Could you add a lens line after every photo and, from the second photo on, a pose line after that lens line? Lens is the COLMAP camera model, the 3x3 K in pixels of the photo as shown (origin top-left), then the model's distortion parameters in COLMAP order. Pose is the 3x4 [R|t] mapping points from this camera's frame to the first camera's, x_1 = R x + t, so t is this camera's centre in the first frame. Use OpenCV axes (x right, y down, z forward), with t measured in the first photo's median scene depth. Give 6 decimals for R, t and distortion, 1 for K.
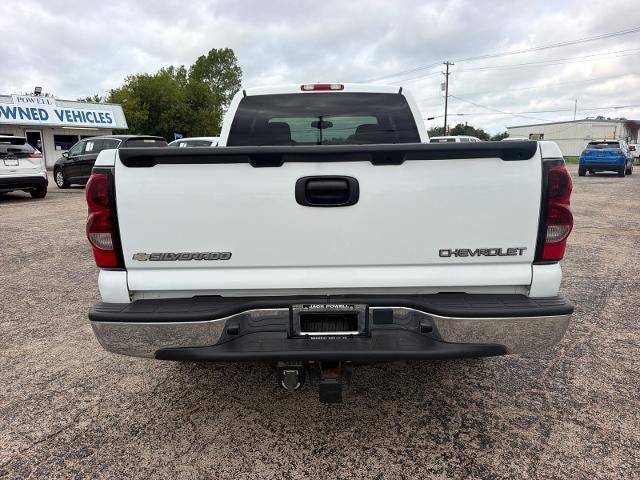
lens RADIAL K [[450.0, 0, 320.0], [0, 450.0, 240.0], [0, 0, 1]] dist [0.031331, -0.050307]
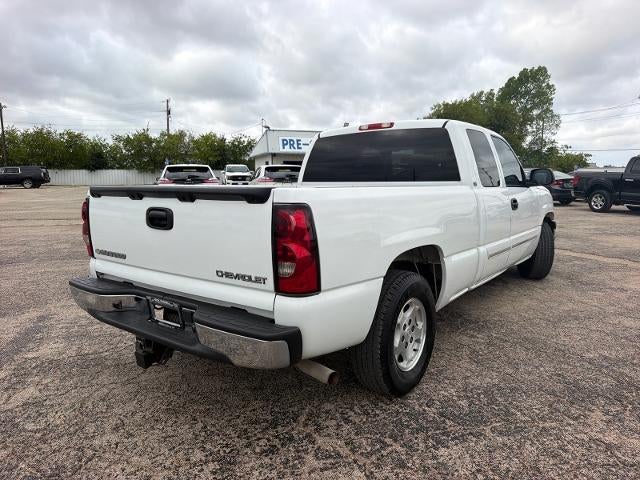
lens RADIAL K [[453.6, 0, 323.3], [0, 453.6, 232.1], [0, 0, 1]] dist [0.022044, -0.034820]
pose [[0.798507, 0.080781, -0.596541, 1.003162], [-0.119936, 0.992437, -0.026150, -0.069591], [0.589917, 0.092427, 0.802156, 0.116741]]
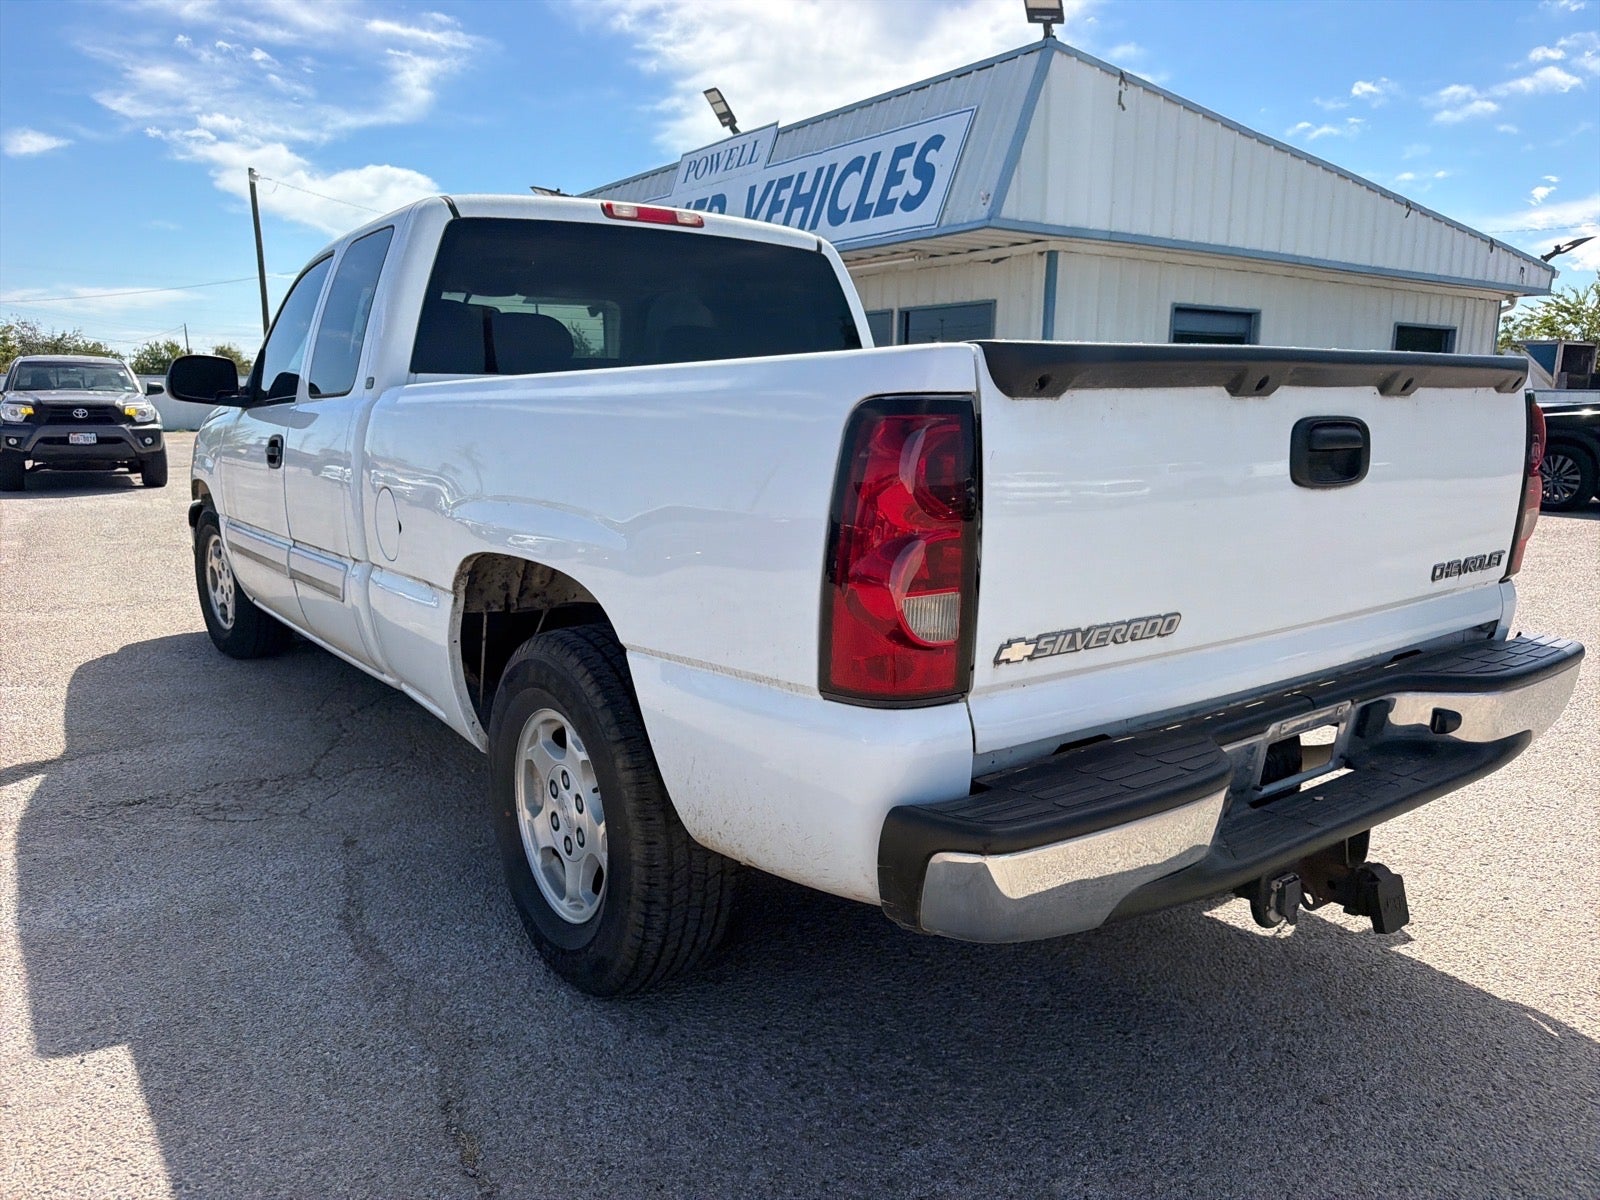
lens RADIAL K [[1133.8, 0, 800.0], [0, 1133.8, 600.0], [0, 0, 1]] dist [-0.005070, -0.006463]
pose [[0.801074, -0.092387, 0.591392, -0.840304], [0.109070, 0.994005, 0.007541, -0.022146], [-0.588544, 0.058462, 0.806349, 0.318180]]
